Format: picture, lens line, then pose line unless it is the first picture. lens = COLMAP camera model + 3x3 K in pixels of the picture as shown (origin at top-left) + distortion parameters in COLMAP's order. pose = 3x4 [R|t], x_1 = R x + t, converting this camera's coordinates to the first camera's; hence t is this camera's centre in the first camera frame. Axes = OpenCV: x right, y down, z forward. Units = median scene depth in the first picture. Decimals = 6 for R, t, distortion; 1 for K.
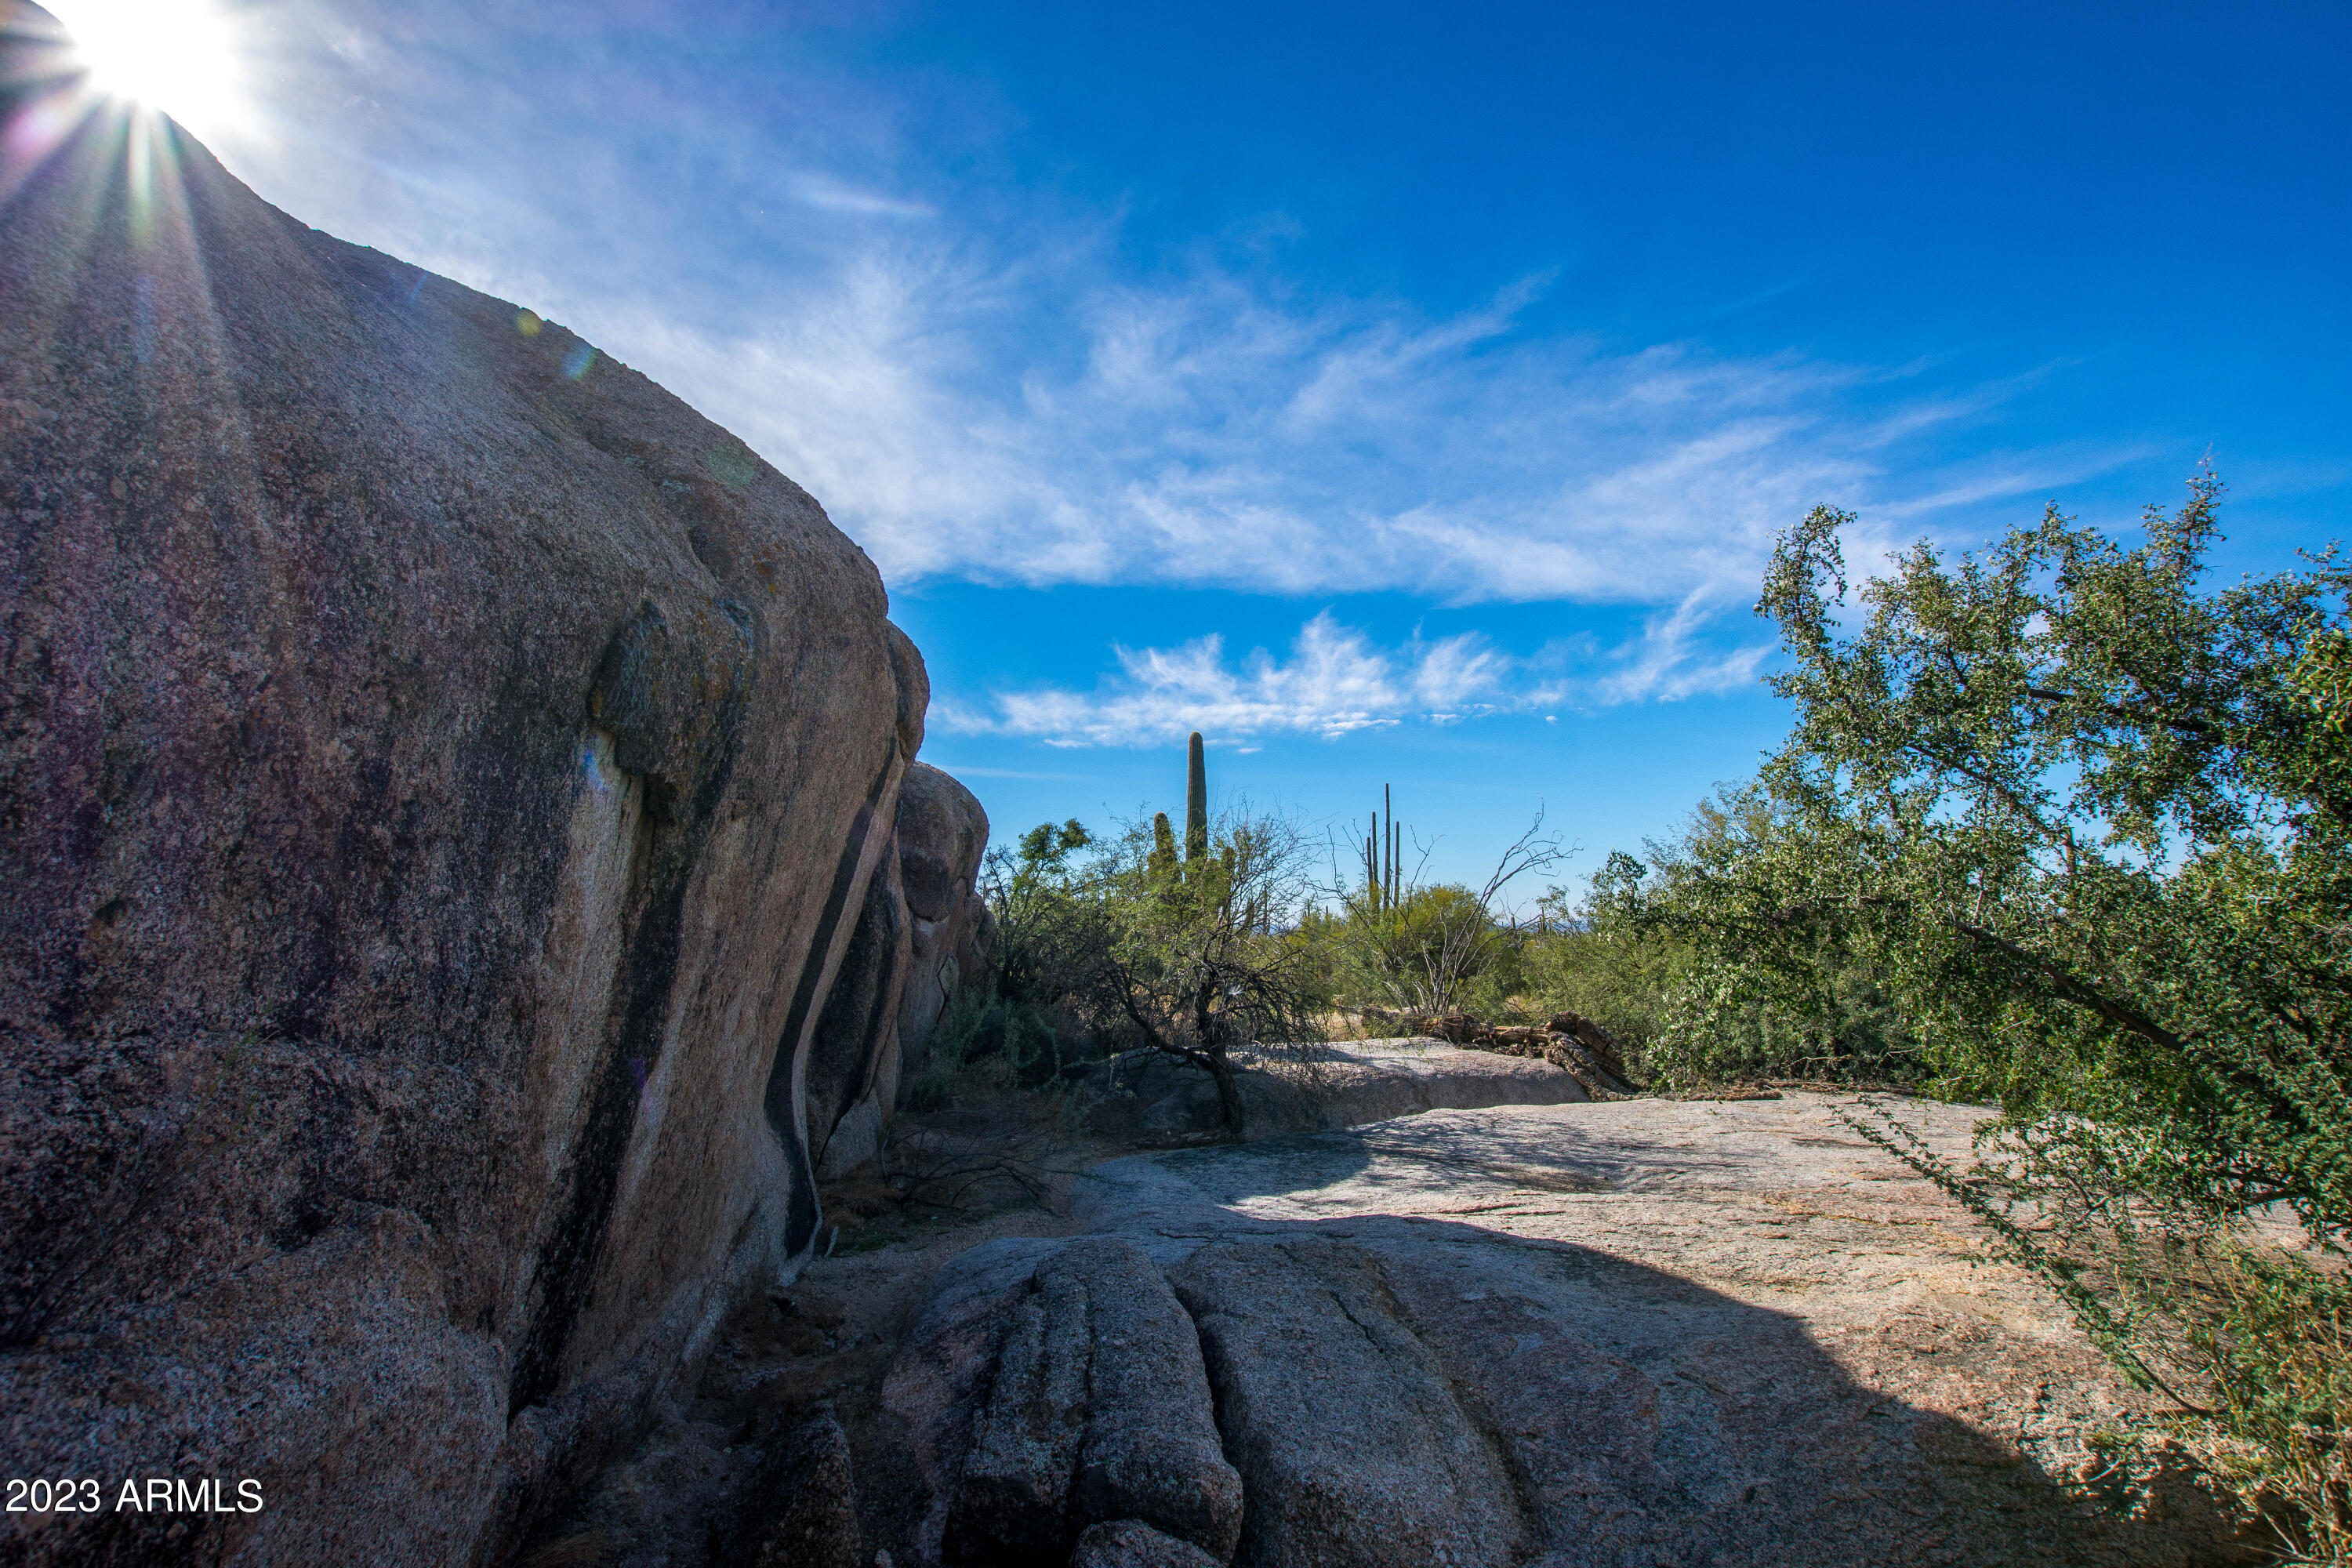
lens RADIAL K [[1015.1, 0, 1176.0], [0, 1015.1, 784.0], [0, 0, 1]] dist [-0.021626, 0.000218]
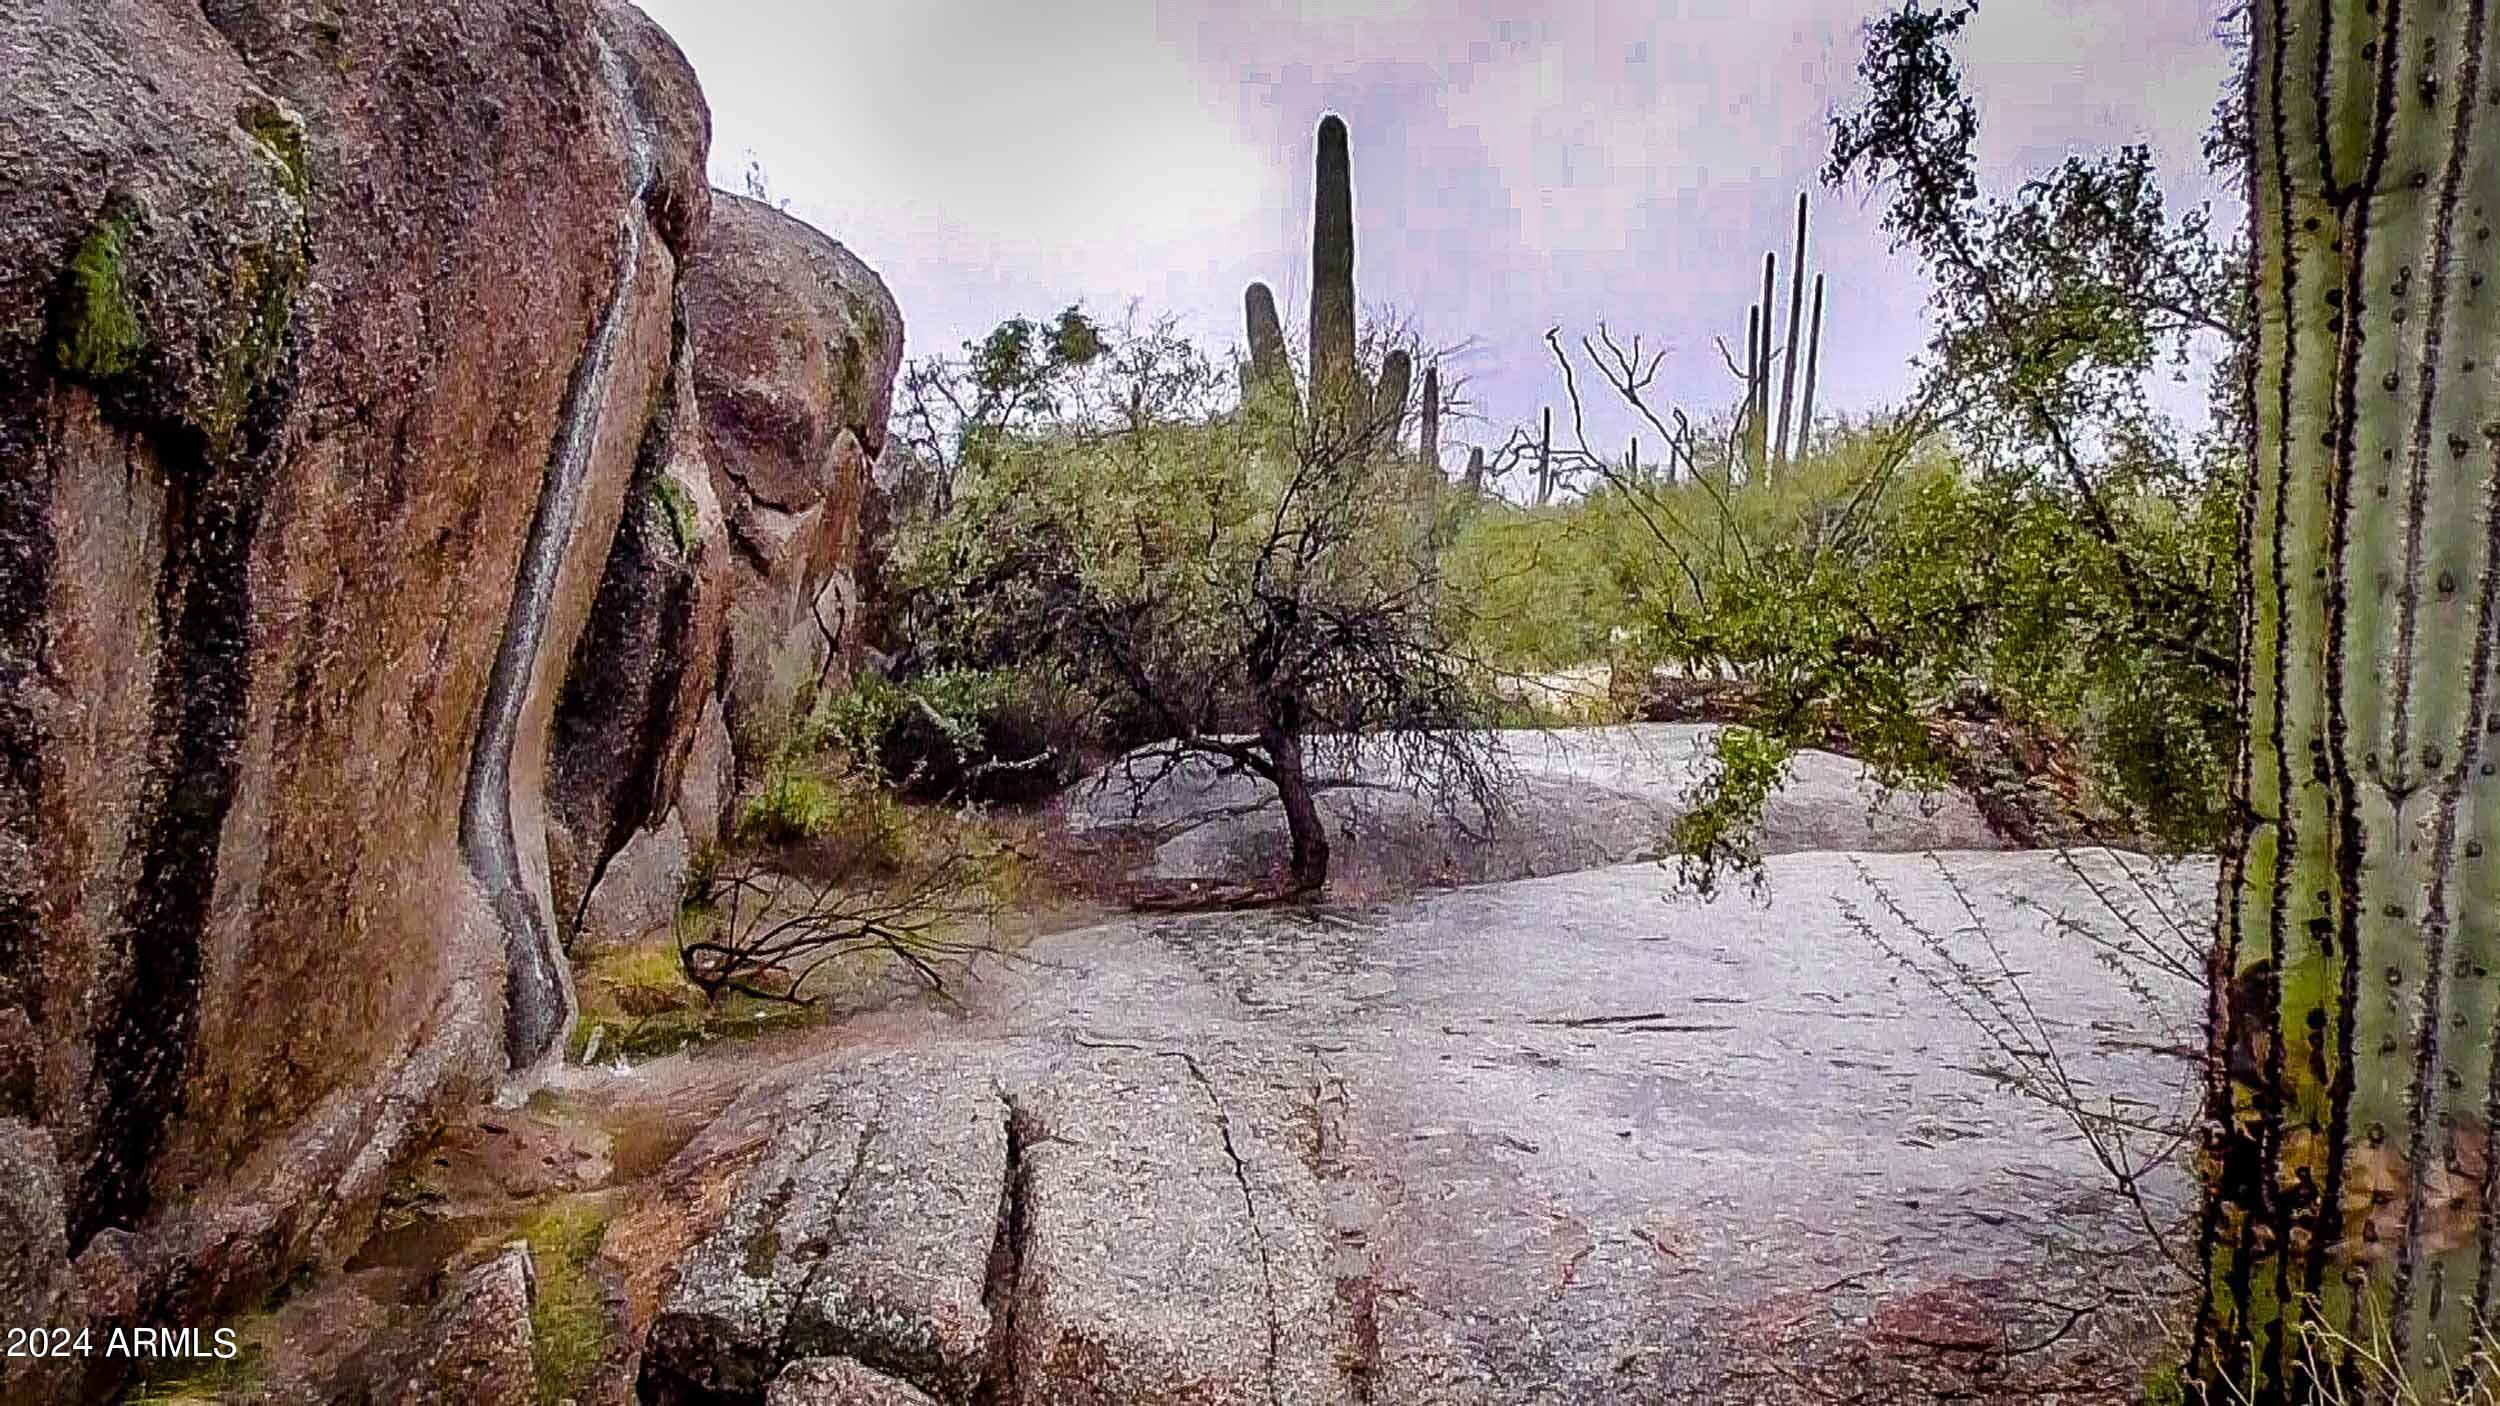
lens RADIAL K [[2059.4, 0, 1250.0], [0, 2059.4, 703.0], [0, 0, 1]] dist [0.014608, 0.001420]
pose [[0.998378, 0.015214, -0.054869, 0.251026], [-0.001378, 0.969816, 0.243833, -0.128584], [0.056923, -0.243362, 0.968264, -0.320229]]
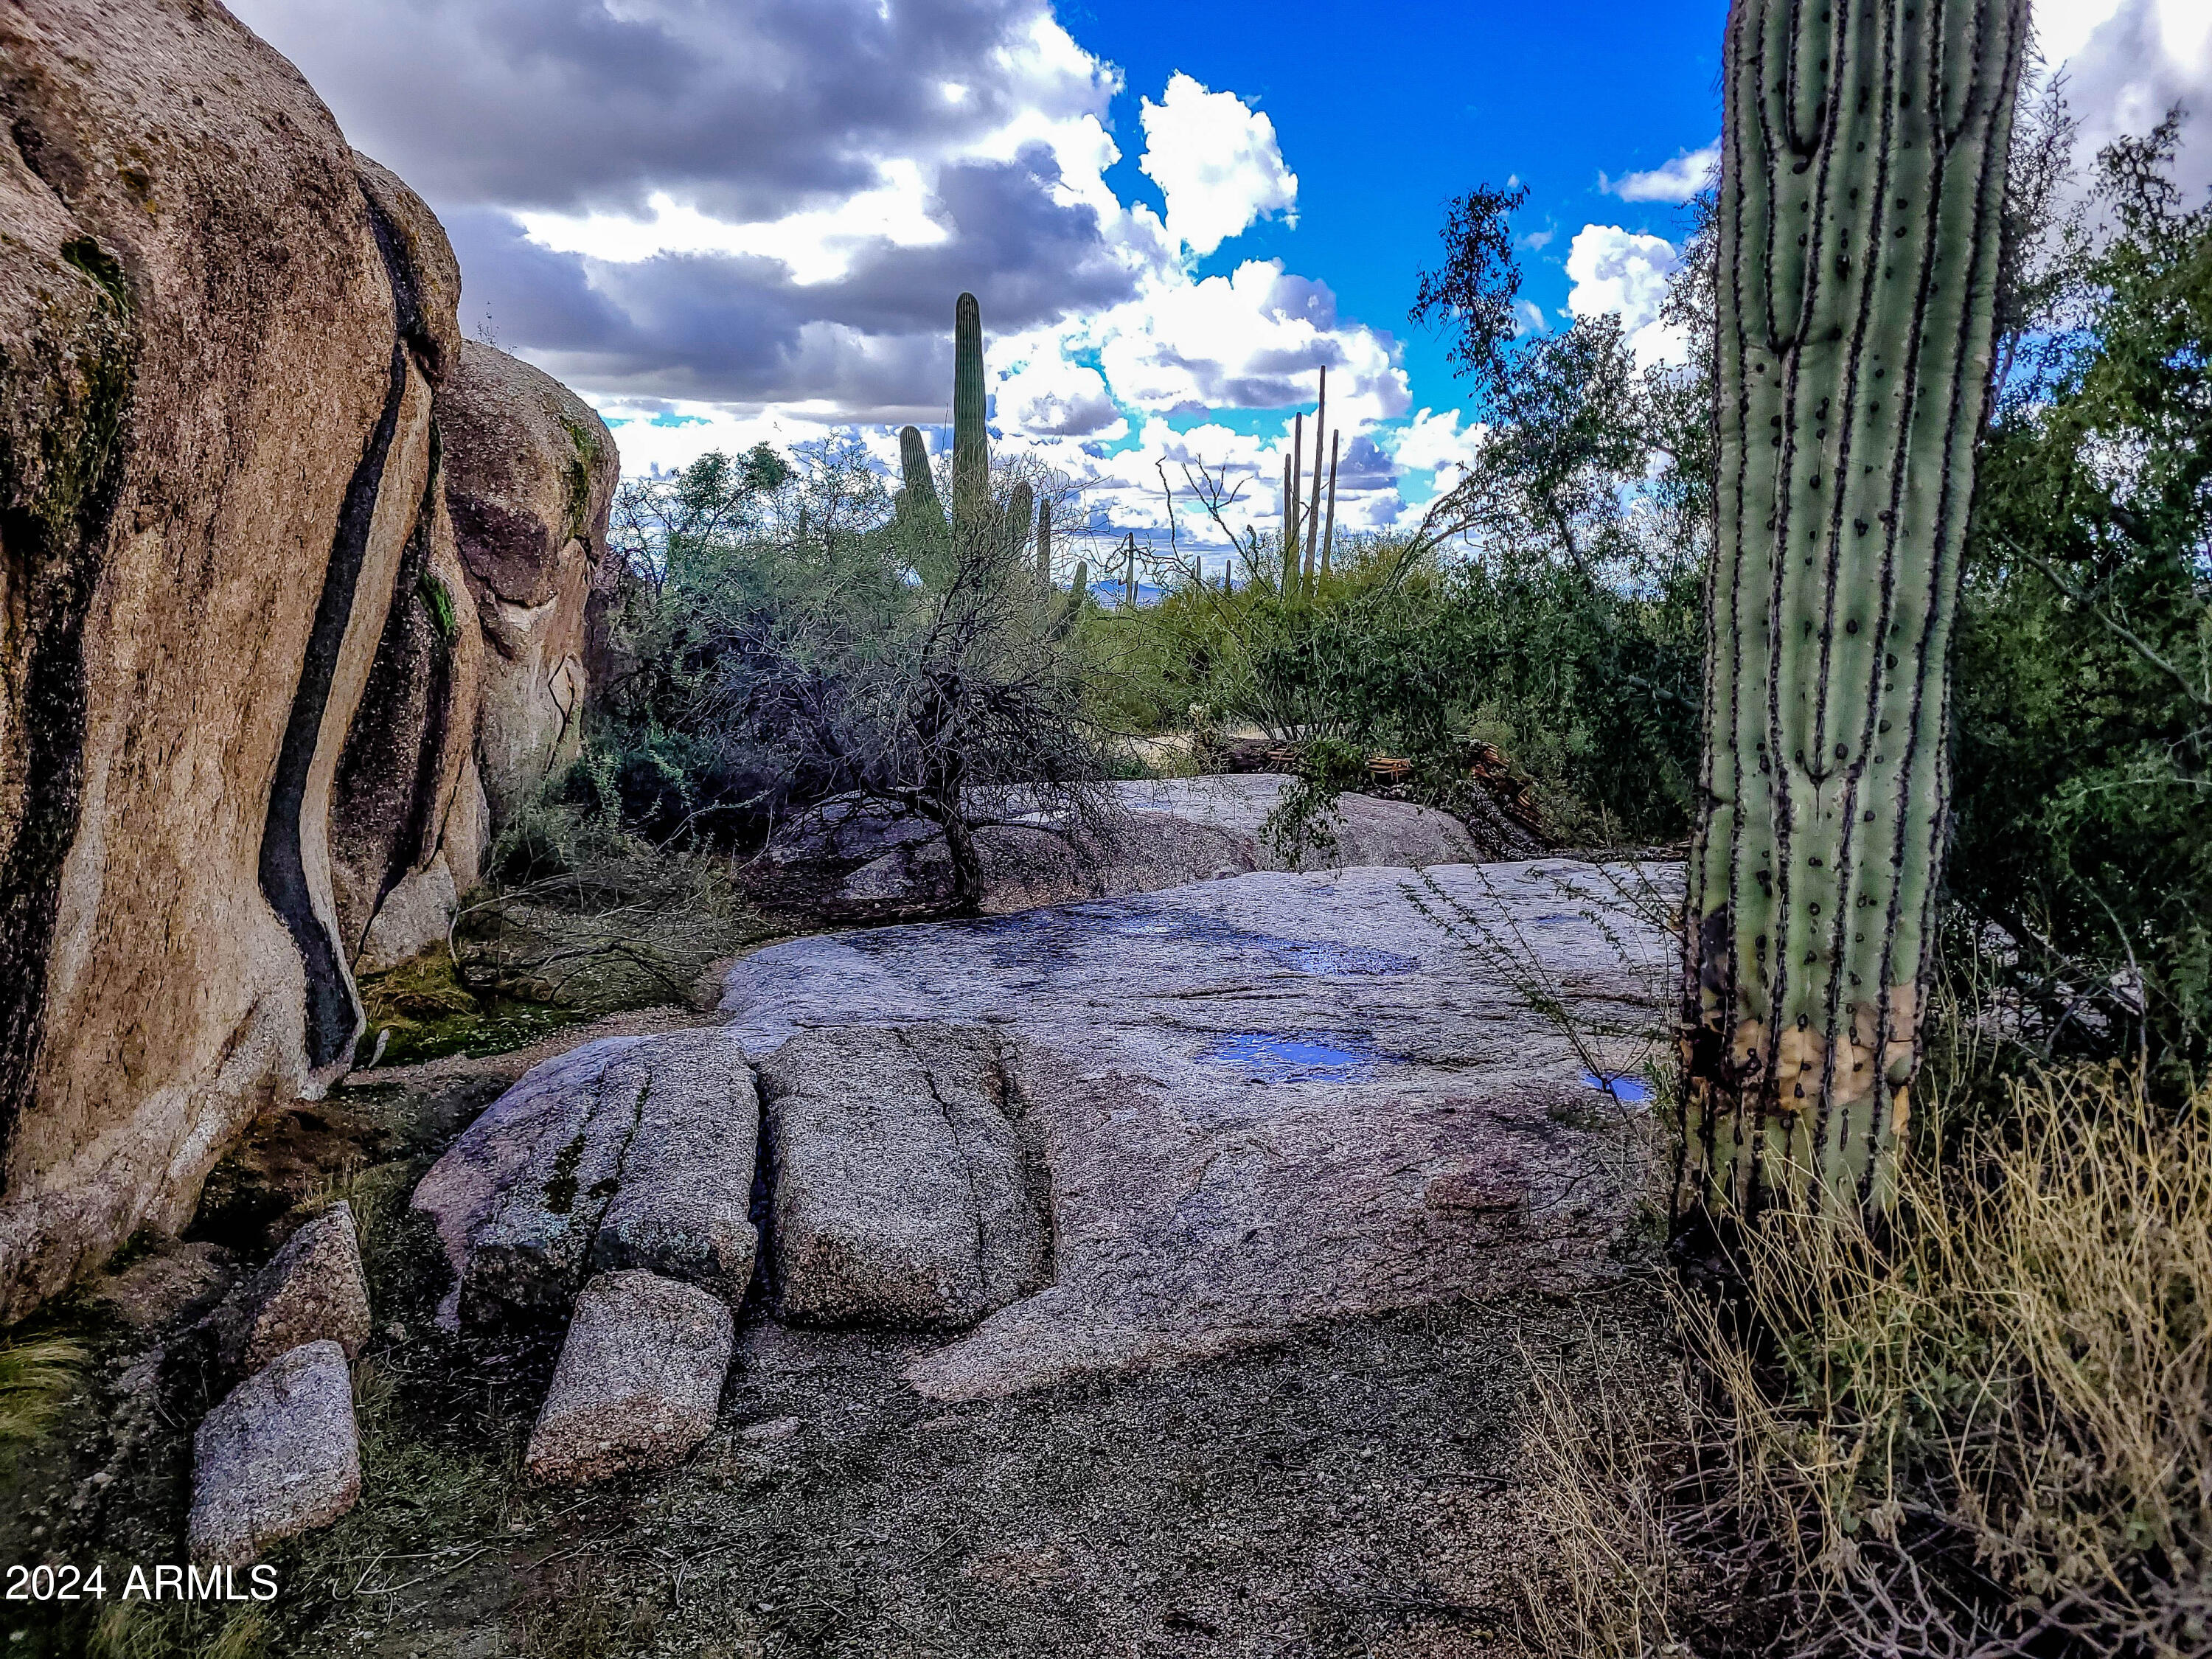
lens RADIAL K [[1618.6, 0, 1137.4], [0, 1618.6, 814.3], [0, 0, 1]] dist [0.088132, -0.074838]
pose [[0.996027, -0.003070, 0.088998, 0.213932], [-0.021292, 0.962209, 0.271479, -0.118000], [-0.086468, -0.272296, 0.958321, -0.347825]]
